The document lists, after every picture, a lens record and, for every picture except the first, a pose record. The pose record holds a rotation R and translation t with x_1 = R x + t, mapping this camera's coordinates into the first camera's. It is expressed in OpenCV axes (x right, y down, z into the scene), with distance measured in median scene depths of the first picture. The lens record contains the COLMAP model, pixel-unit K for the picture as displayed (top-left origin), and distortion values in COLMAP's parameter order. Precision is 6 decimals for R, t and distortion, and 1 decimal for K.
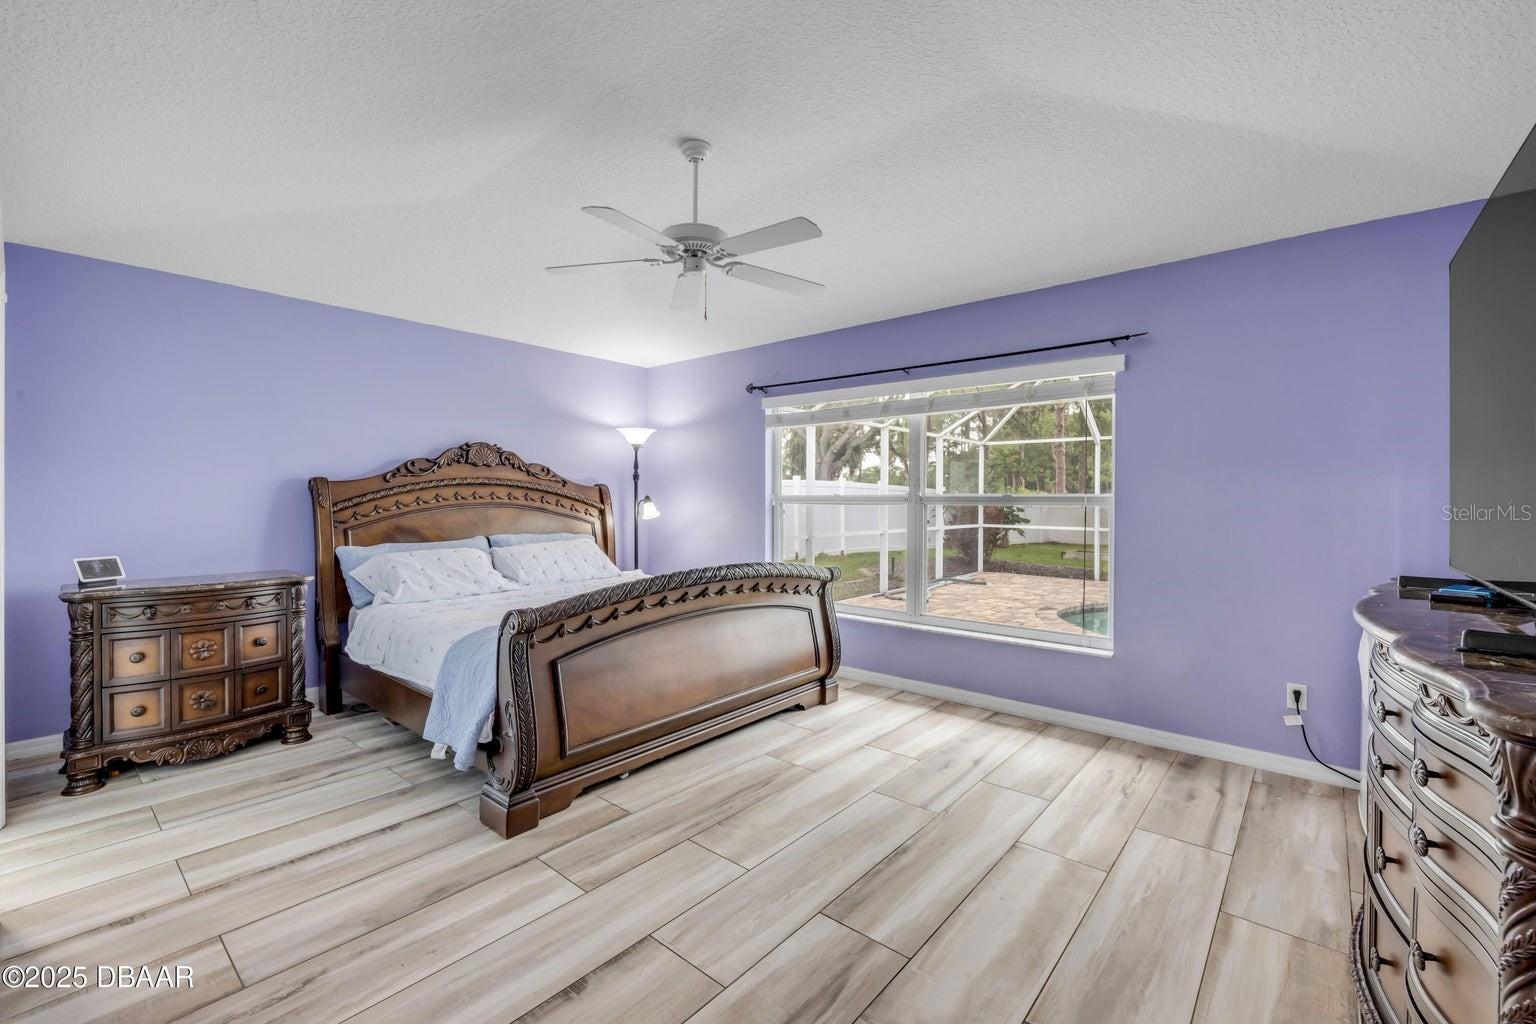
lens RADIAL K [[650.2, 0, 754.1], [0, 650.2, 505.7], [0, 0, 1]] dist [0.001235, 0.000271]
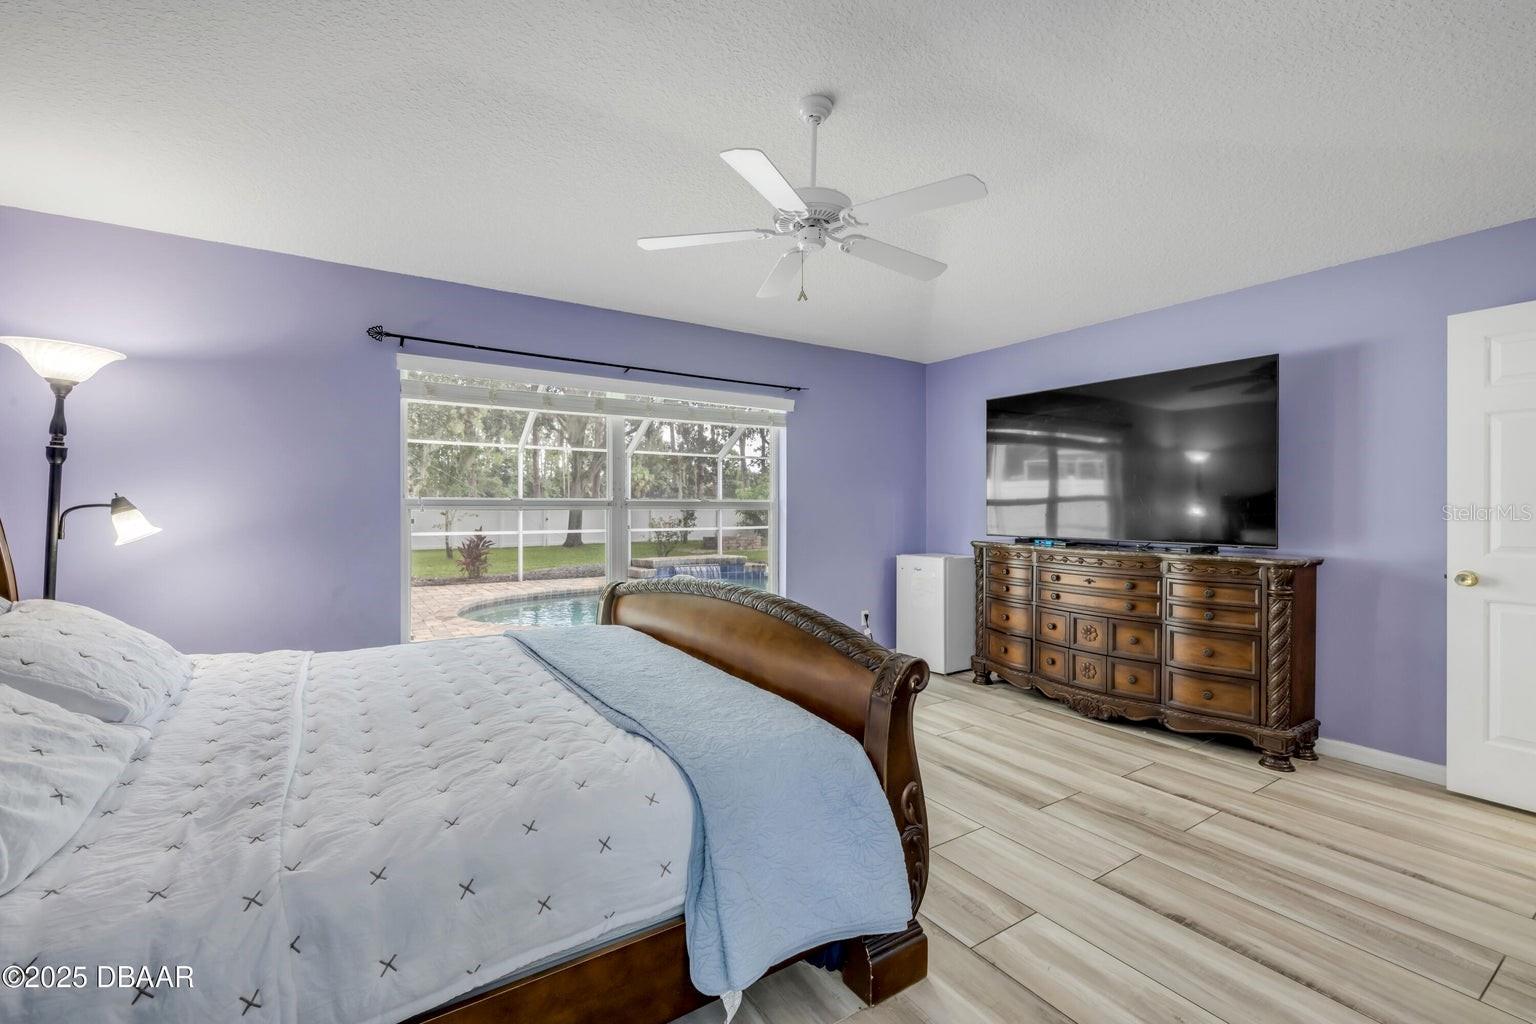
lens RADIAL K [[650.2, 0, 755.9], [0, 650.2, 511.3], [0, 0, 1]] dist [0.001235, 0.000271]
pose [[0.280036, -0.009733, 0.959940, -1.019583], [0.008869, 0.999932, 0.007551, -0.008021], [-0.959949, 0.006400, 0.280103, 0.887777]]
